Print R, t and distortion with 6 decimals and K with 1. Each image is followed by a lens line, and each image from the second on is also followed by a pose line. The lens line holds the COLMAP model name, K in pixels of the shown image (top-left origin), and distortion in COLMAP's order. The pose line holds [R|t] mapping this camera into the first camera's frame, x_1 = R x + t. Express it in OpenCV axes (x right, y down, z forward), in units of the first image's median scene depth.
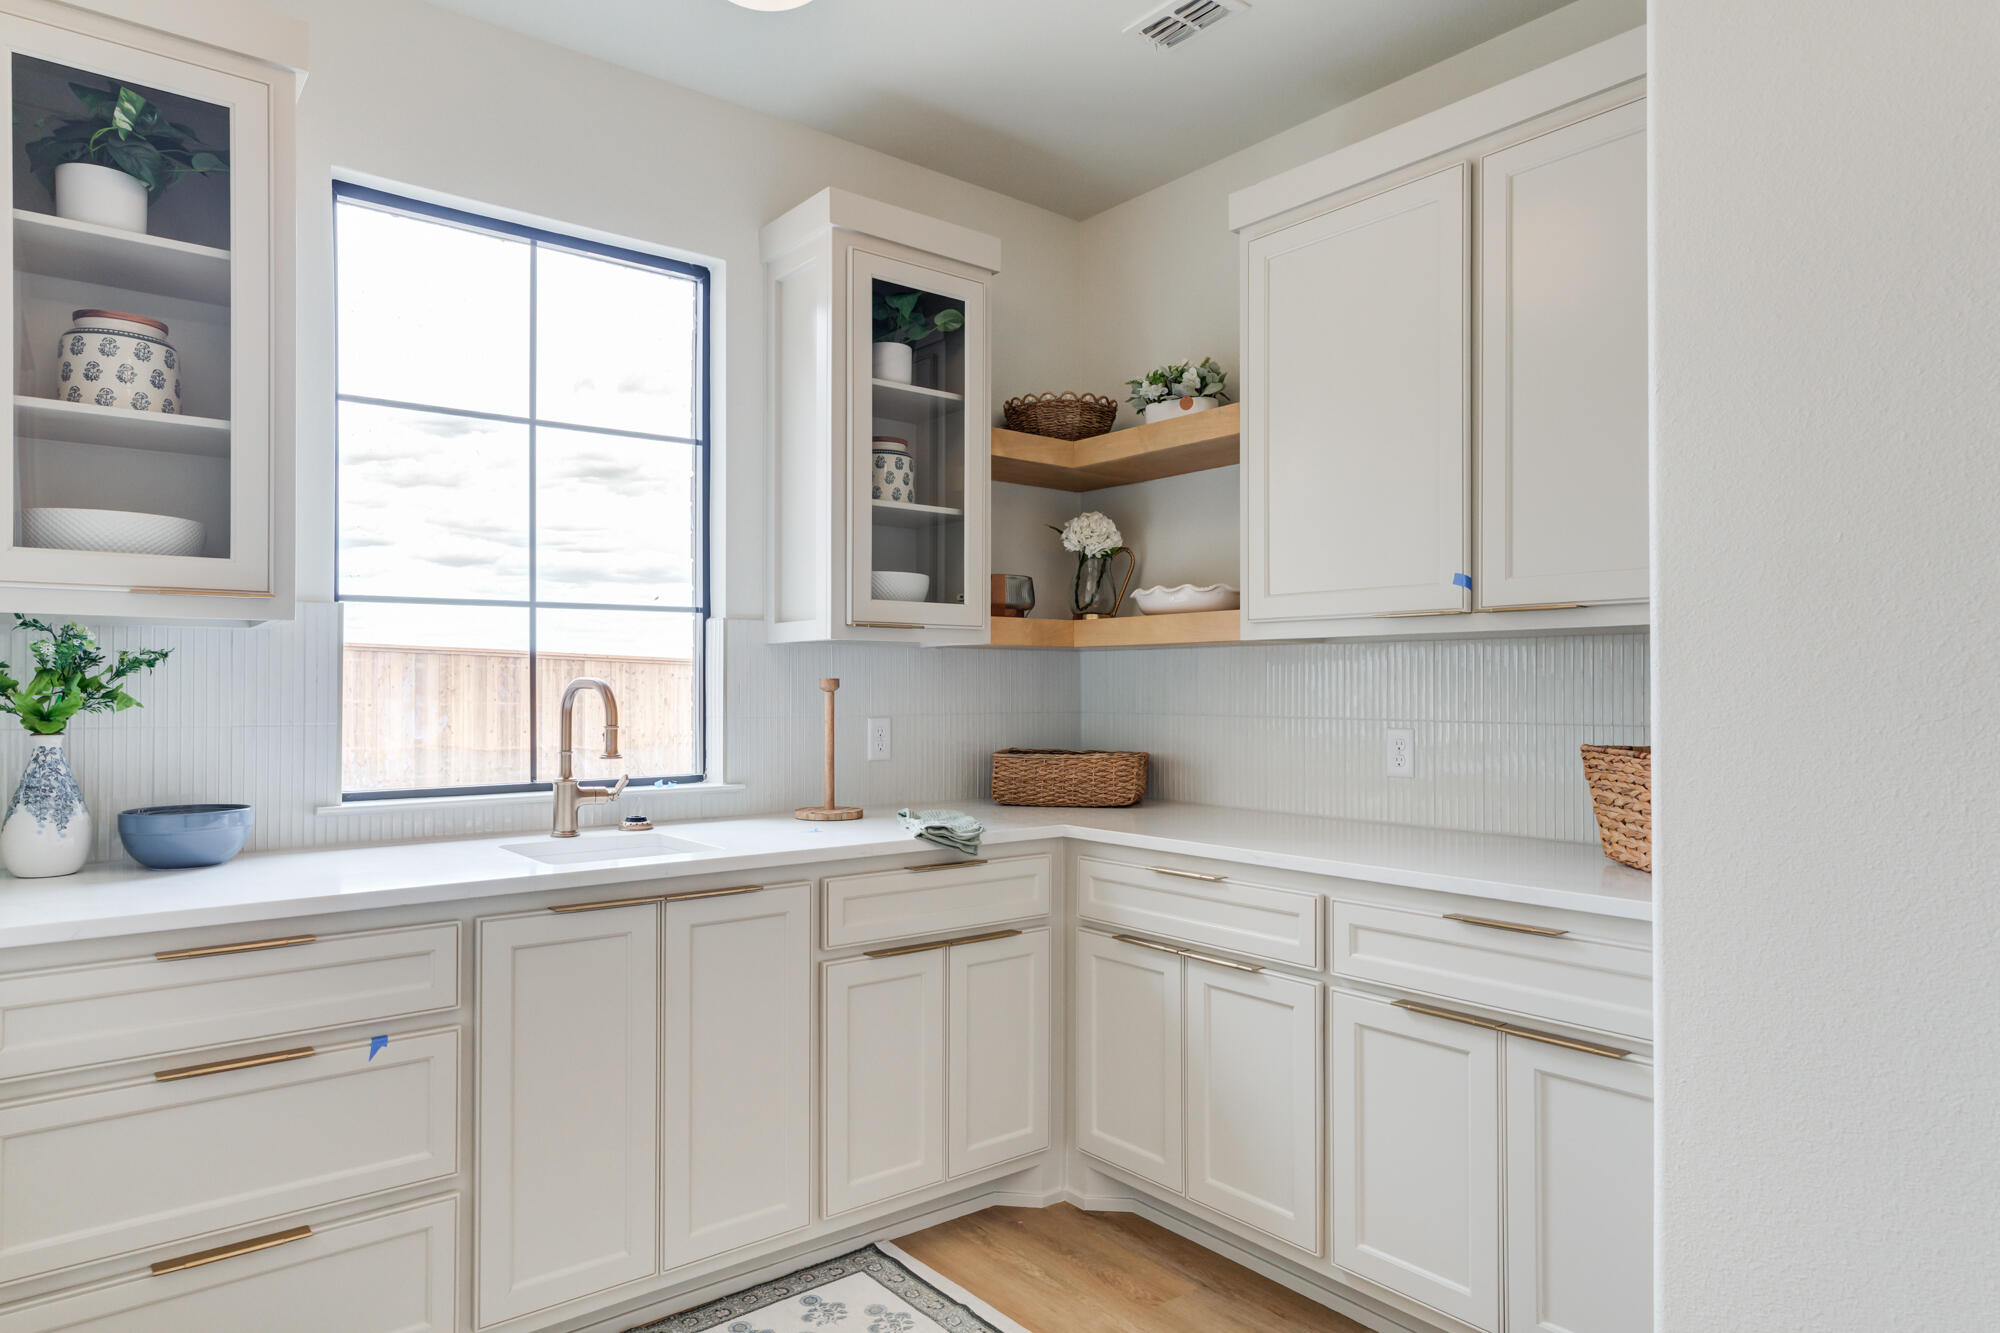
lens RADIAL K [[1206.2, 0, 998.2], [0, 1206.2, 677.1], [0, 0, 1]] dist [-0.001719, 0.011939]
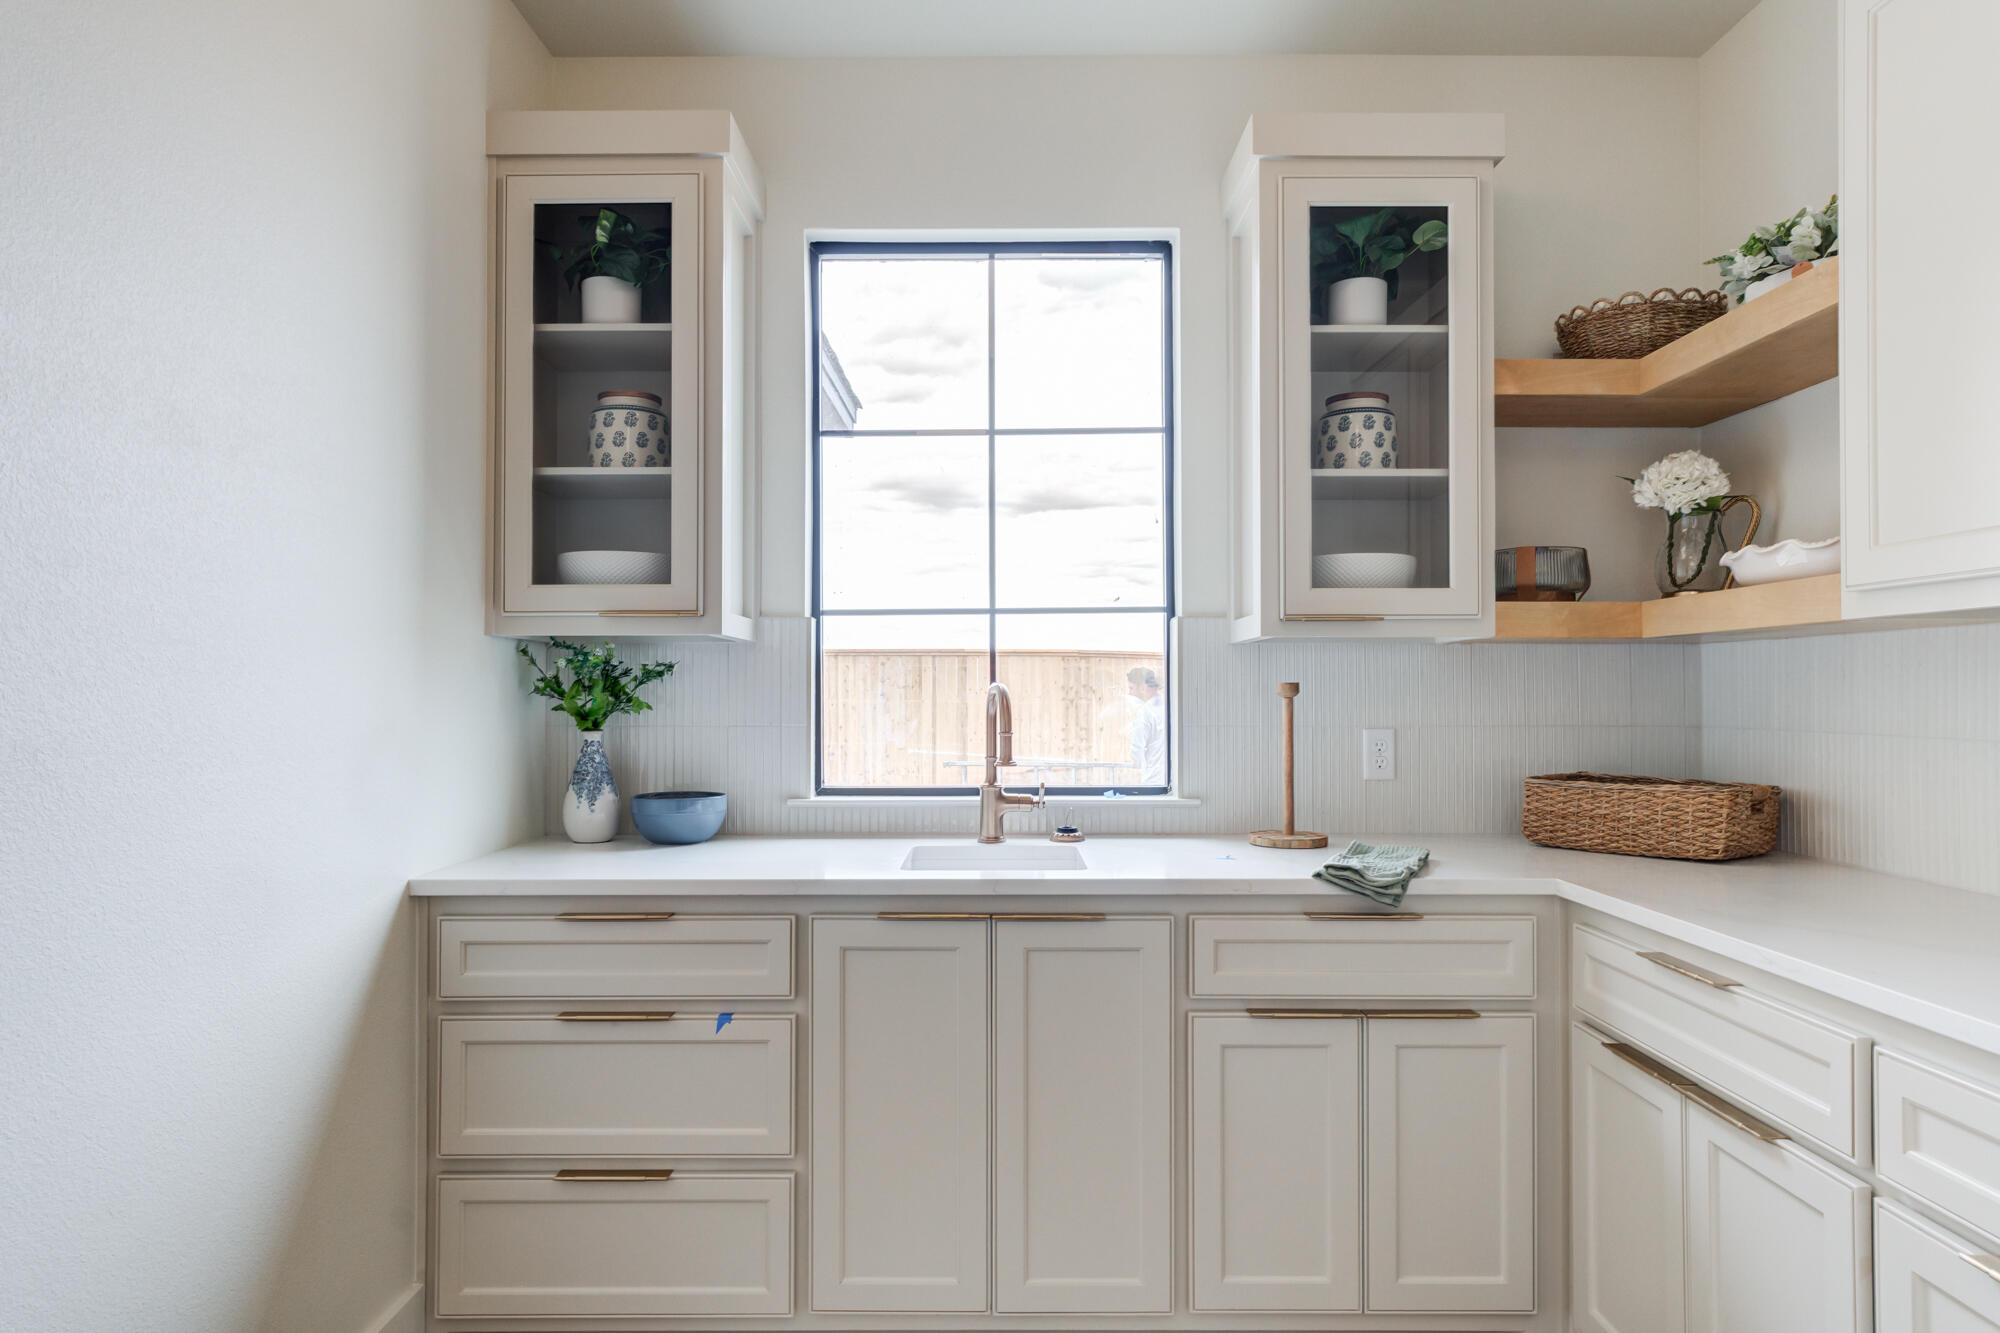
lens RADIAL K [[1206.2, 0, 998.2], [0, 1206.2, 673.0], [0, 0, 1]] dist [-0.001719, 0.011939]
pose [[0.776691, -0.010647, -0.629792, 0.272349], [0.006386, 0.999939, -0.009029, 0.000939], [0.629850, 0.002990, 0.776711, 0.224829]]
